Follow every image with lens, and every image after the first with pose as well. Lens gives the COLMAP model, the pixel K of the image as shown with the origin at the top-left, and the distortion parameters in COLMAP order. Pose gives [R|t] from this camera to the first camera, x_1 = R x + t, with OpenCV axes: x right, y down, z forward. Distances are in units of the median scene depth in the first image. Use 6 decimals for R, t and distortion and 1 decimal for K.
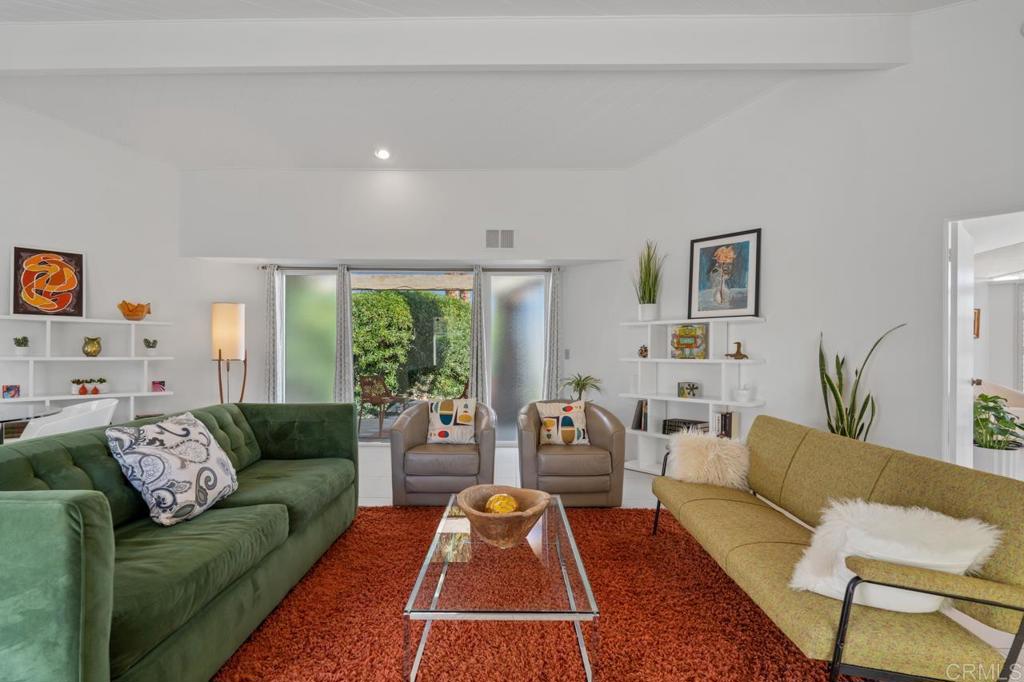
lens RADIAL K [[491.3, 0, 511.7], [0, 491.3, 348.7], [0, 0, 1]] dist [-0.000902, -0.000254]
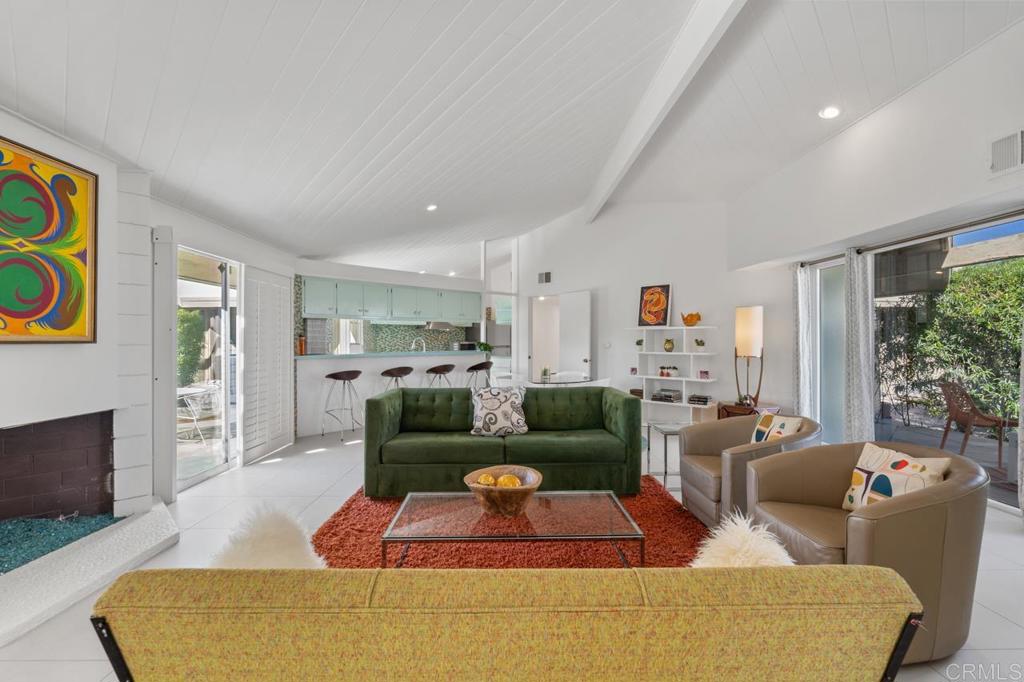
lens RADIAL K [[454.8, 0, 511.5], [0, 454.8, 339.0], [0, 0, 1]] dist [-0.003651, -0.000291]
pose [[0.013249, -0.009847, -0.999864, 0.543827], [0.006012, 0.999934, -0.009768, -0.012409], [0.999894, -0.005882, 0.013307, 0.501411]]
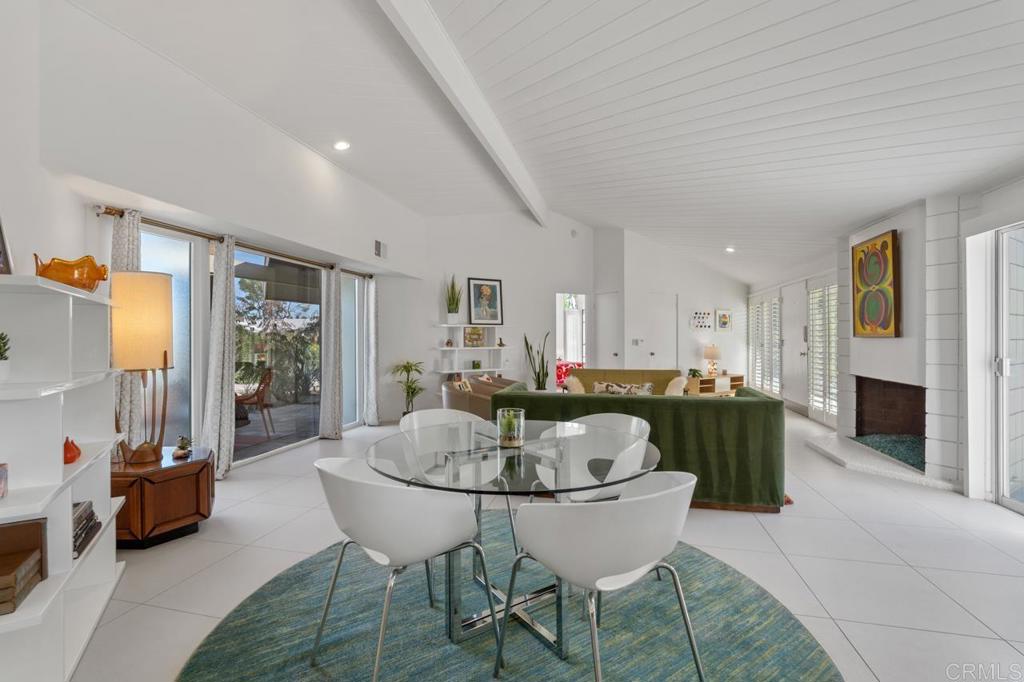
lens RADIAL K [[454.8, 0, 512.7], [0, 454.8, 338.0], [0, 0, 1]] dist [-0.003651, -0.000291]
pose [[0.228073, -0.003429, 0.973638, -1.174612], [-0.005809, 0.999971, 0.004883, -0.019394], [-0.973627, -0.006769, 0.228047, 0.498899]]
